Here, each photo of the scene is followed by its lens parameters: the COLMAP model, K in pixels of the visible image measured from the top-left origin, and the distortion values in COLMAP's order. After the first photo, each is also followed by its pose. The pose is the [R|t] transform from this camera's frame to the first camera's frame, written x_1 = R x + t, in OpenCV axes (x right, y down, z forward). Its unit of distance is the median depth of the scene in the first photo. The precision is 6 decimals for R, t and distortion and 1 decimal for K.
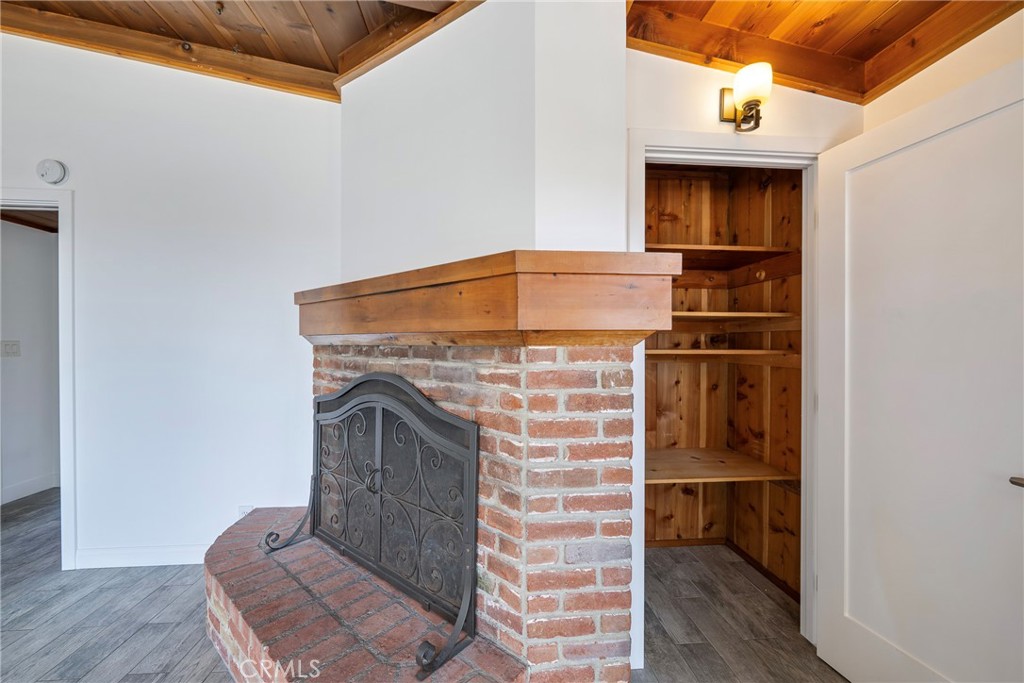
lens RADIAL K [[408.1, 0, 510.7], [0, 408.1, 347.2], [0, 0, 1]] dist [0.000295, -0.000083]
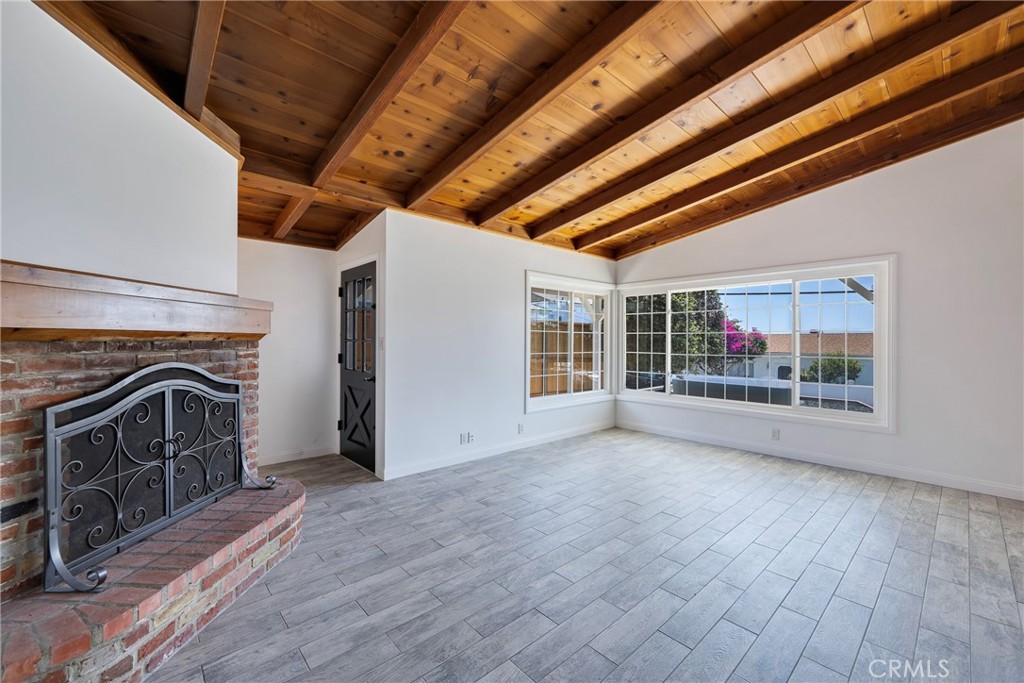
lens RADIAL K [[408.1, 0, 515.2], [0, 408.1, 339.1], [0, 0, 1]] dist [0.000295, -0.000083]
pose [[-0.615949, -0.003391, 0.787779, -2.189247], [0.000758, 0.999988, 0.004897, -0.017419], [-0.787786, 0.003613, -0.615939, 1.043319]]
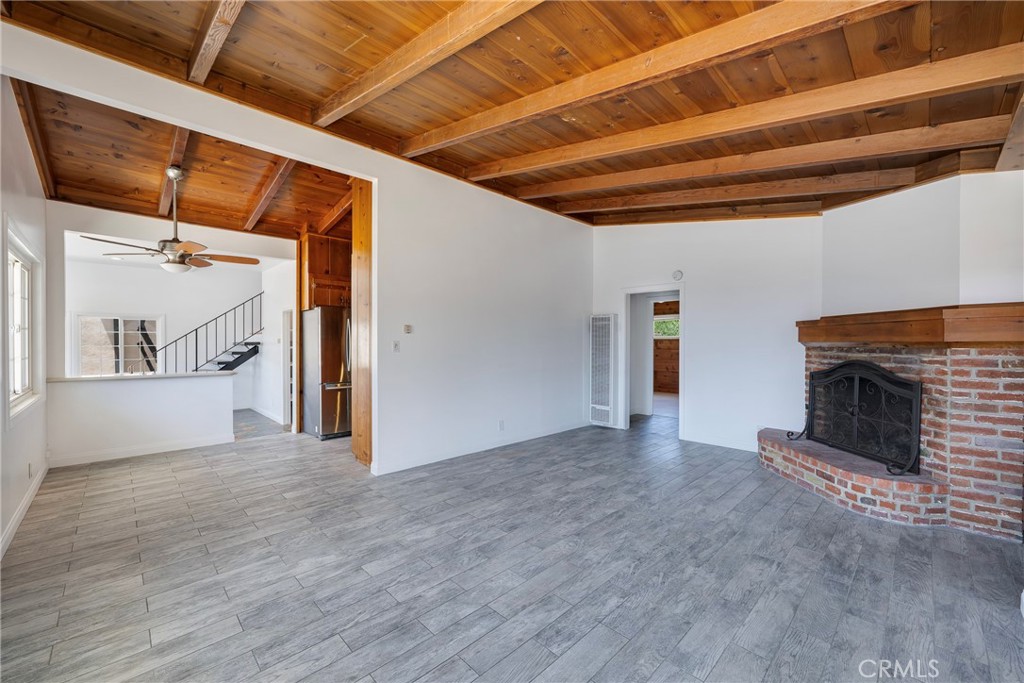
lens RADIAL K [[408.1, 0, 509.7], [0, 408.1, 346.9], [0, 0, 1]] dist [0.000295, -0.000083]
pose [[0.636846, 0.004966, -0.770975, 0.189309], [-0.007015, 0.999975, 0.000647, 0.005207], [0.770959, 0.004996, 0.636865, -1.980513]]
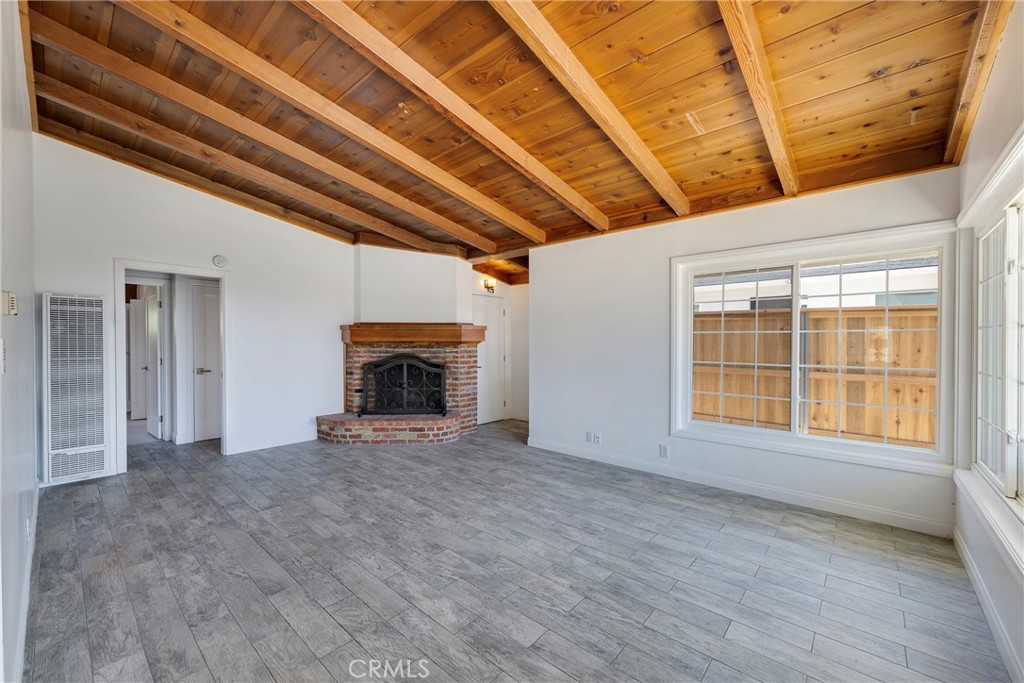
lens RADIAL K [[408.1, 0, 514.4], [0, 408.1, 346.5], [0, 0, 1]] dist [0.000295, -0.000083]
pose [[0.715019, -0.010105, 0.699032, -2.234385], [0.008496, 0.999947, 0.005764, -0.002583], [-0.699053, 0.001818, 0.715068, -2.221137]]
